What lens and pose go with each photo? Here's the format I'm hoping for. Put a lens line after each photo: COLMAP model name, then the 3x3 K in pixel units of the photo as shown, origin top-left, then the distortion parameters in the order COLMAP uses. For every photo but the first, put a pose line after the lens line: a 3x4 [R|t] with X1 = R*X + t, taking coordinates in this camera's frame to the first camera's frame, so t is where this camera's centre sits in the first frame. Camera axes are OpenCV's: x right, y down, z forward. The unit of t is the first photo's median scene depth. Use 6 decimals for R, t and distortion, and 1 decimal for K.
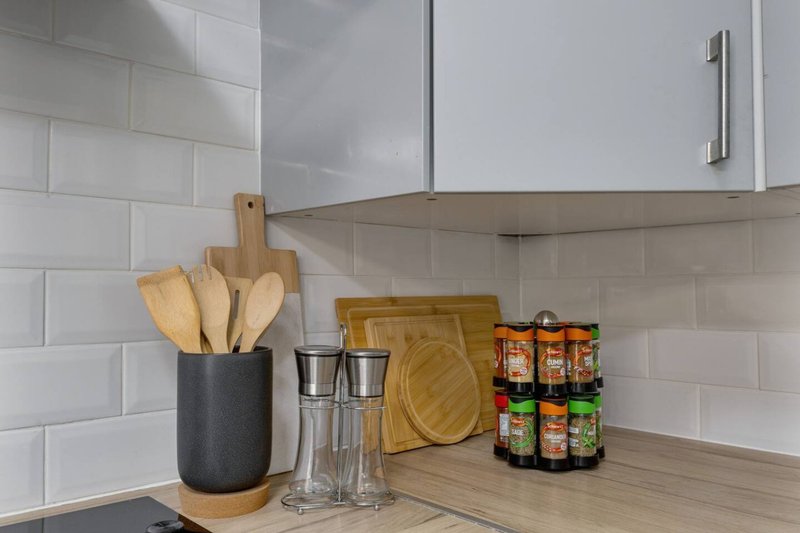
lens RADIAL K [[651.1, 0, 398.9], [0, 651.1, 270.2], [0, 0, 1]] dist [0.001104, 0.000280]
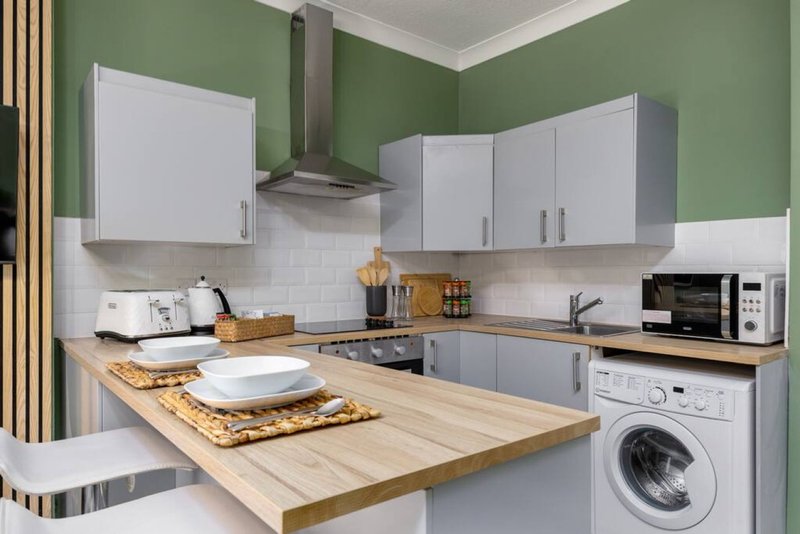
lens RADIAL K [[539.9, 0, 402.4], [0, 539.9, 273.5], [0, 0, 1]] dist [0.018199, -0.001723]
pose [[0.997773, -0.001704, -0.066672, 0.130276], [0.003827, 0.999490, 0.031716, -0.063346], [0.066584, -0.031900, 0.997271, -2.228088]]
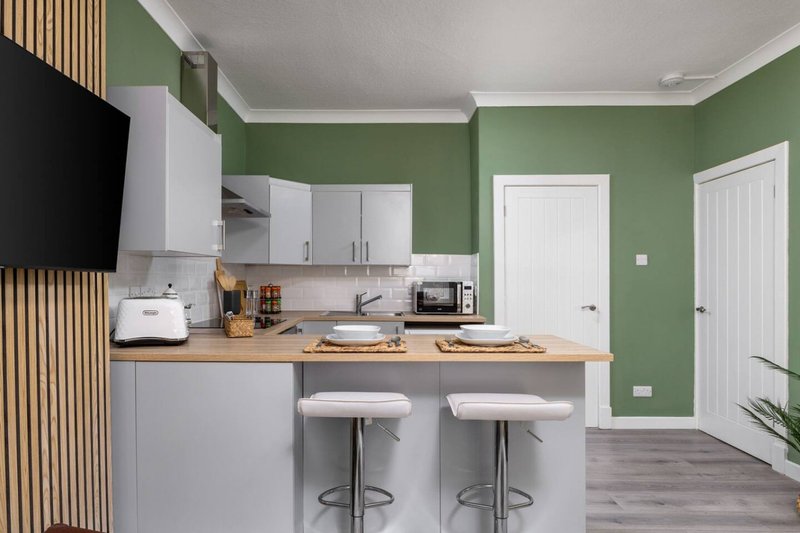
lens RADIAL K [[510.6, 0, 404.2], [0, 510.6, 266.8], [0, 0, 1]] dist [0.004705, -0.001346]
pose [[0.662383, 0.018684, 0.748933, -2.134816], [-0.029255, 0.999572, 0.000937, -0.104230], [-0.748594, -0.022531, 0.662645, -2.467173]]
